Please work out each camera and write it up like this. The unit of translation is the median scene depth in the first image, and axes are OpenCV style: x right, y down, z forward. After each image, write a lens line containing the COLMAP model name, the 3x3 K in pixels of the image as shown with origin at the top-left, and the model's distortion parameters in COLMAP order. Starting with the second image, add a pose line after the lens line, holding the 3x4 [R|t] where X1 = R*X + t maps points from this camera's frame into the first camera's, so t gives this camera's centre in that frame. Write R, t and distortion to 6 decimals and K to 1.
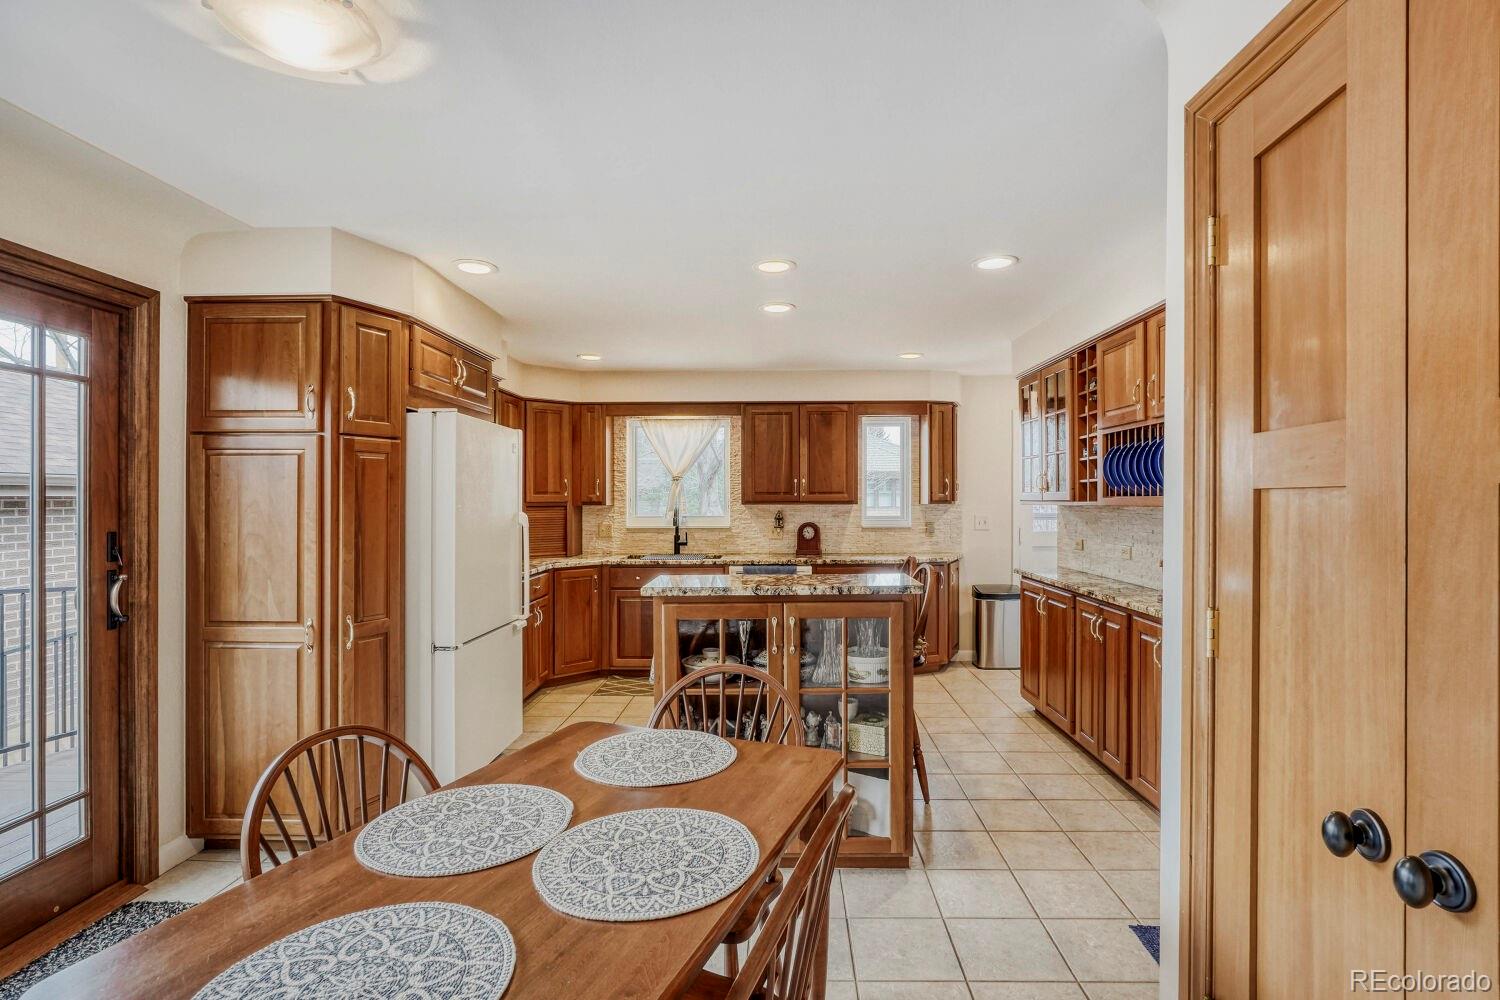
lens RADIAL K [[734.0, 0, 774.6], [0, 734.0, 498.2], [0, 0, 1]] dist [-0.030425, 0.006240]
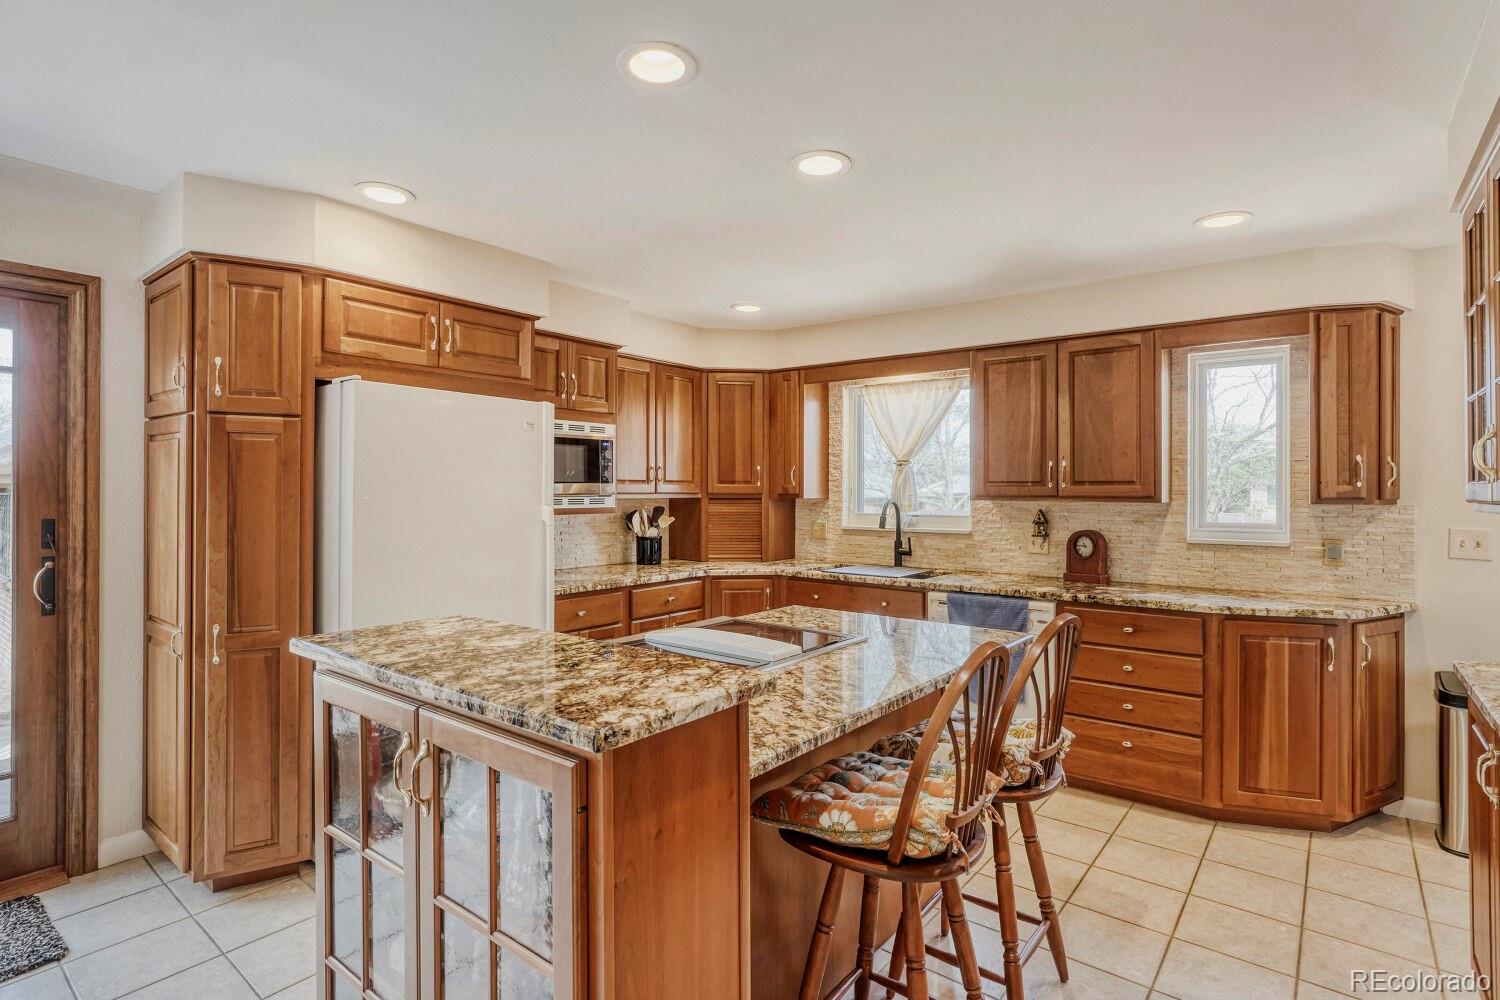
lens RADIAL K [[734.0, 0, 757.9], [0, 734.0, 484.6], [0, 0, 1]] dist [-0.030425, 0.006240]
pose [[0.792586, 0.001990, -0.609757, 0.223789], [-0.005939, 0.999972, -0.004456, -0.001546], [0.609732, 0.007153, 0.792576, 0.368374]]
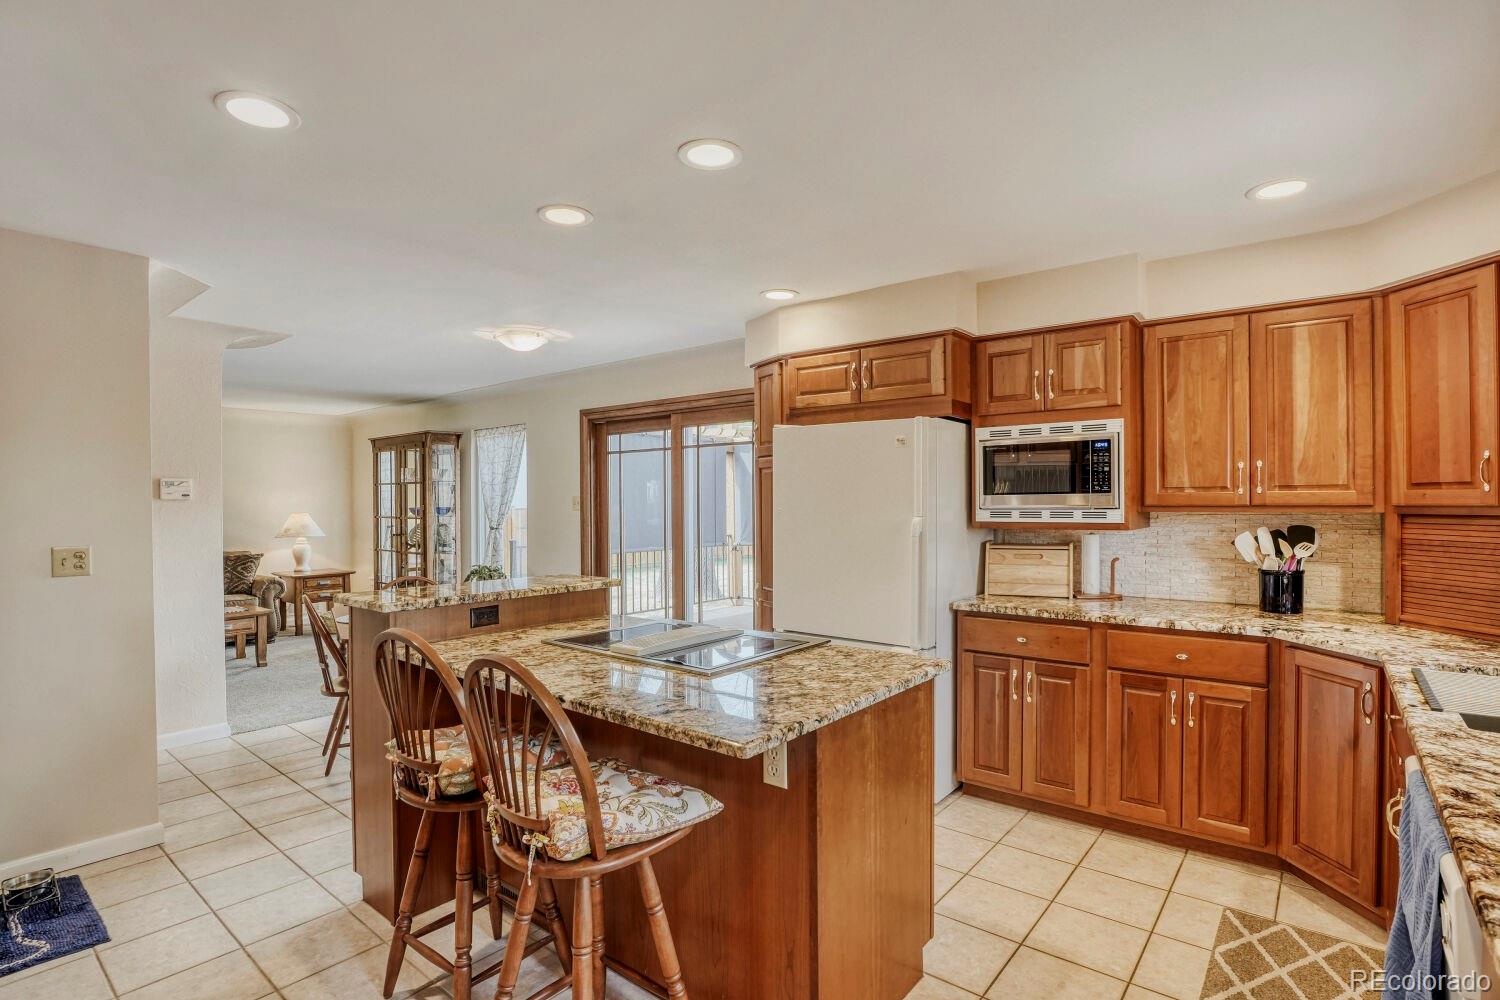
lens RADIAL K [[734.0, 0, 724.8], [0, 734.0, 504.4], [0, 0, 1]] dist [-0.030425, 0.006240]
pose [[-0.629292, 0.010521, -0.777097, 0.302373], [0.007331, 0.999944, 0.007602, -0.002694], [0.777134, -0.000913, -0.629334, 0.965722]]
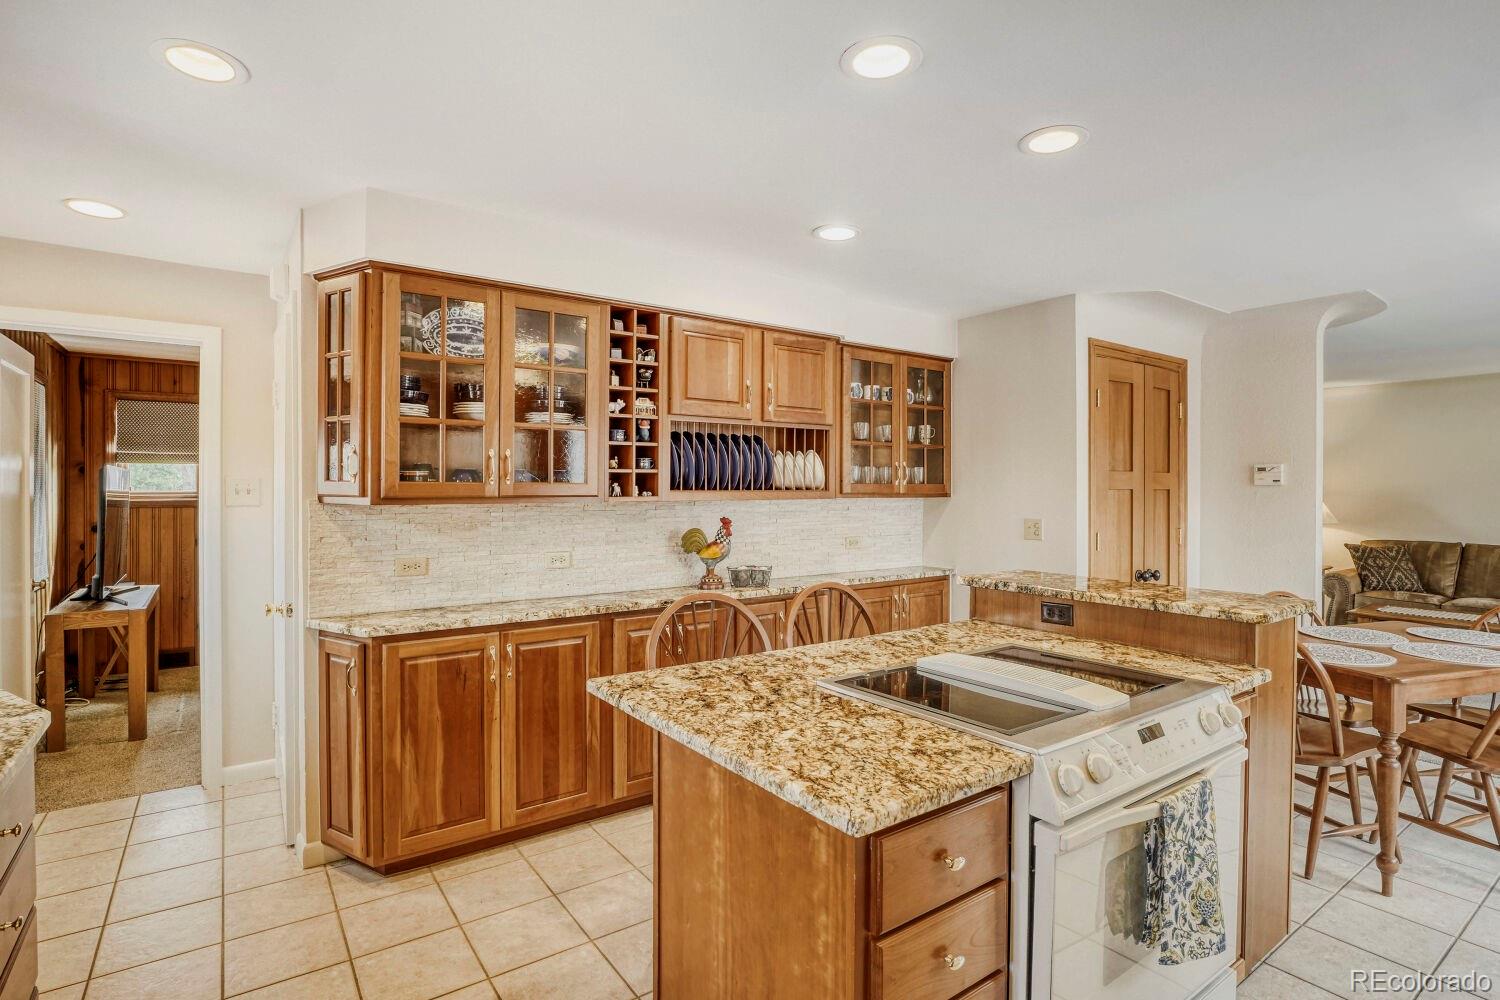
lens RADIAL K [[734.0, 0, 753.9], [0, 734.0, 492.8], [0, 0, 1]] dist [-0.030425, 0.006240]
pose [[-0.599552, 0.001755, 0.800334, -0.214983], [0.002261, 0.999997, -0.000498, 0.001323], [-0.800333, 0.001511, -0.599554, 0.944963]]
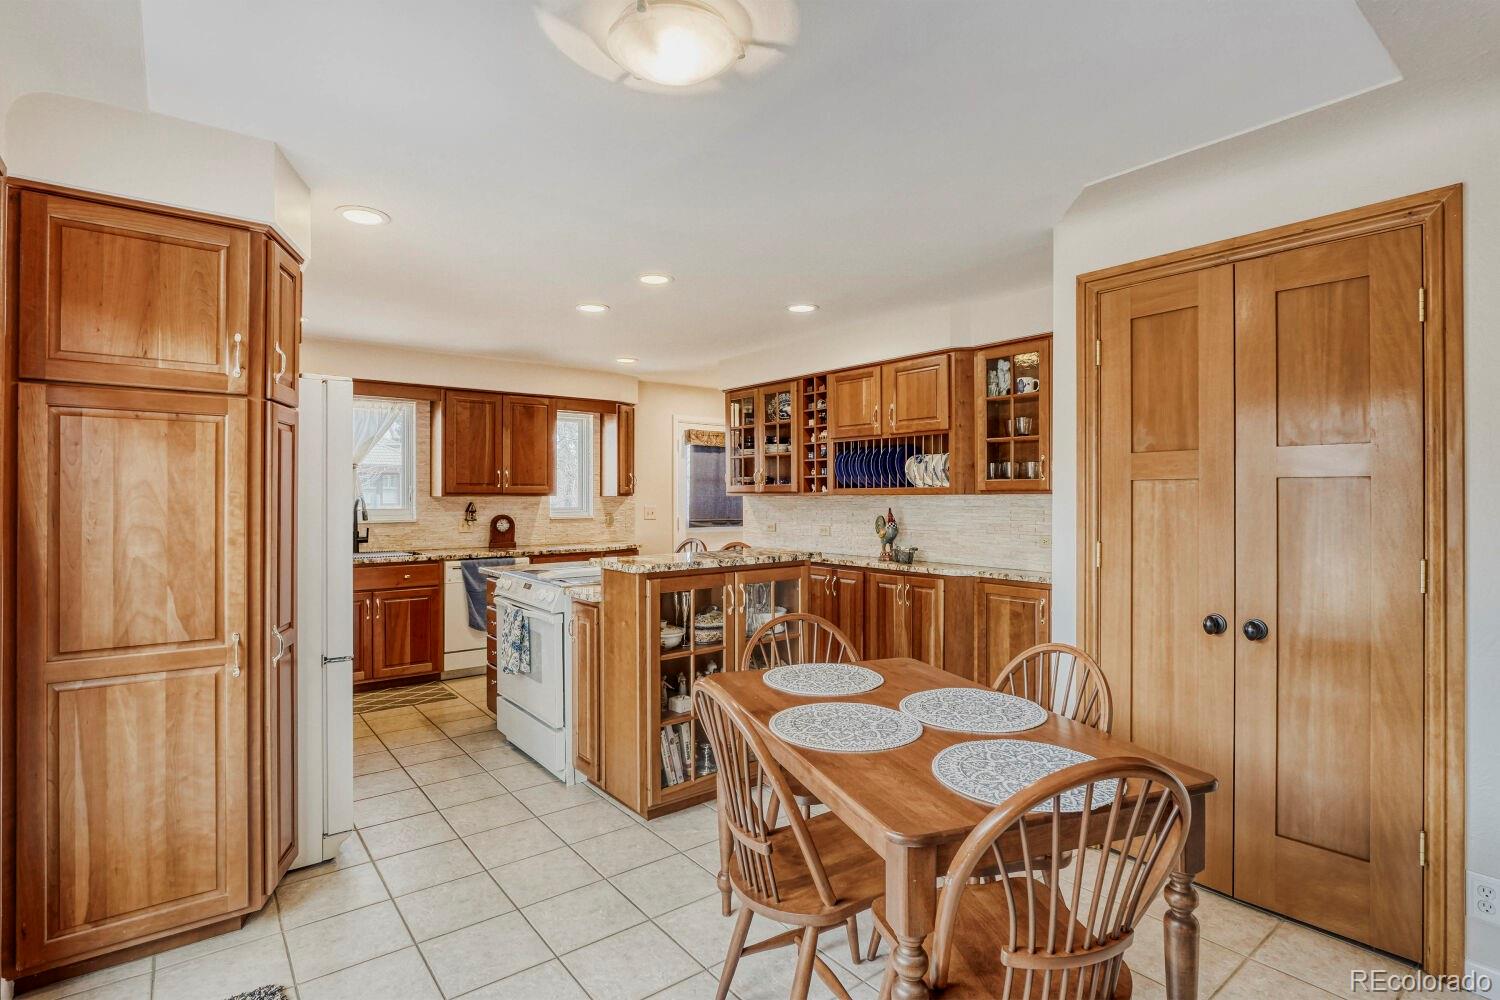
lens RADIAL K [[734.0, 0, 749.8], [0, 734.0, 501.8], [0, 0, 1]] dist [-0.030425, 0.006240]
pose [[0.775769, -0.003668, 0.631006, -0.350355], [-0.001204, 0.999973, 0.007292, 0.009086], [-0.631016, -0.006416, 0.775744, 0.022556]]
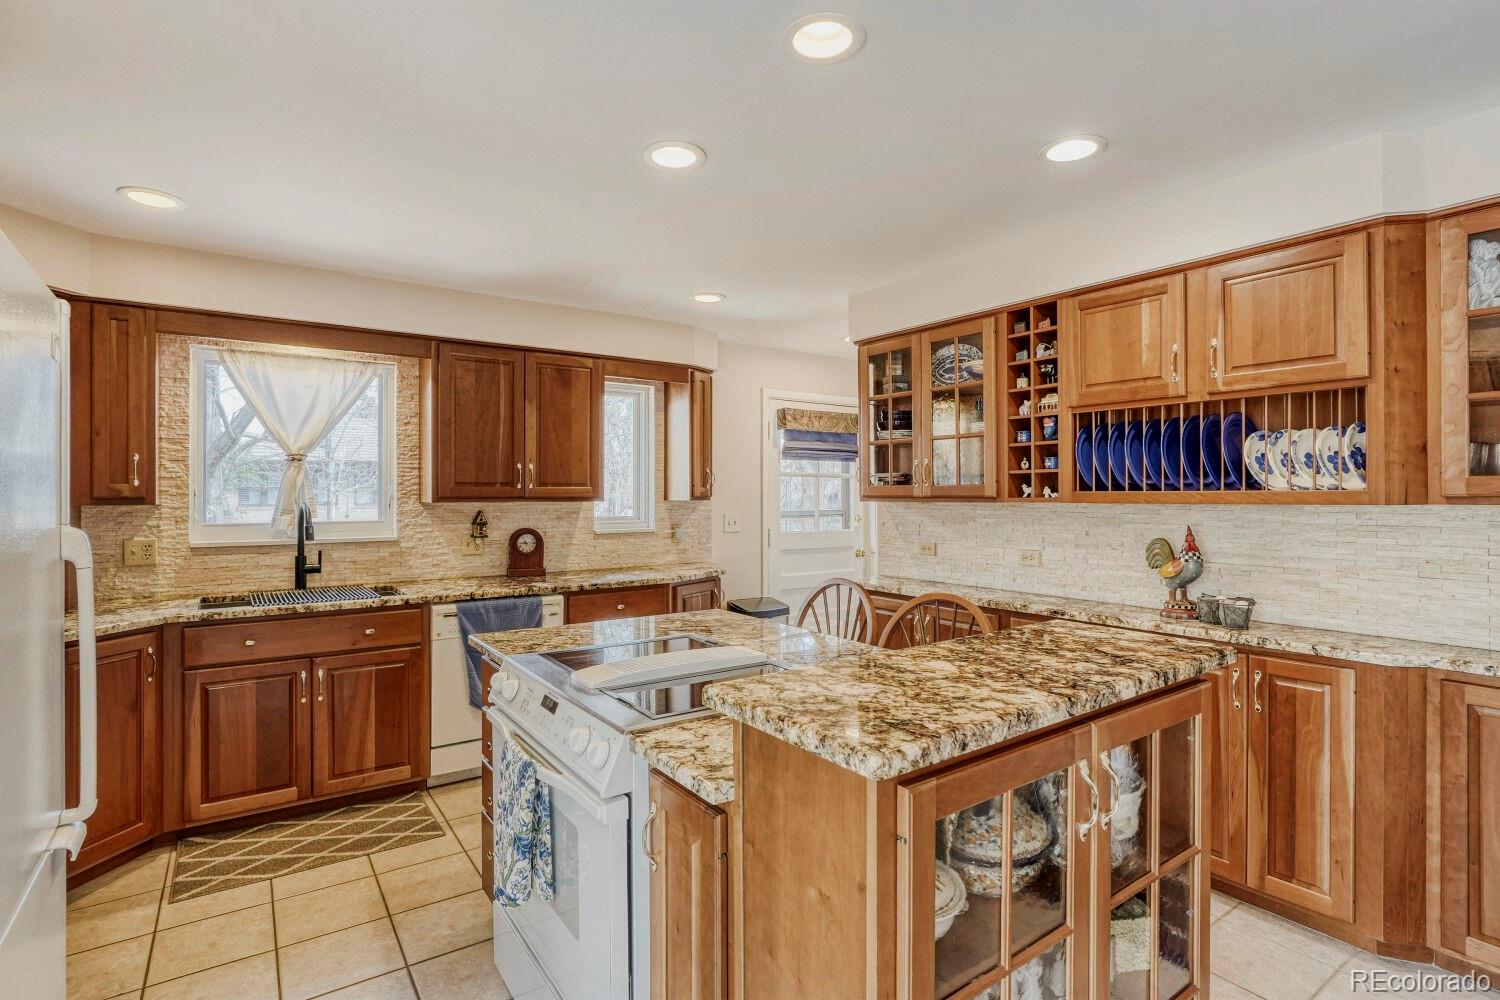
lens RADIAL K [[734.0, 0, 752.4], [0, 734.0, 489.9], [0, 0, 1]] dist [-0.030425, 0.006240]
pose [[0.807357, 0.004469, 0.590047, -0.201750], [-0.001301, 0.999982, -0.005794, 0.001396], [-0.590062, 0.003910, 0.807348, 0.363570]]
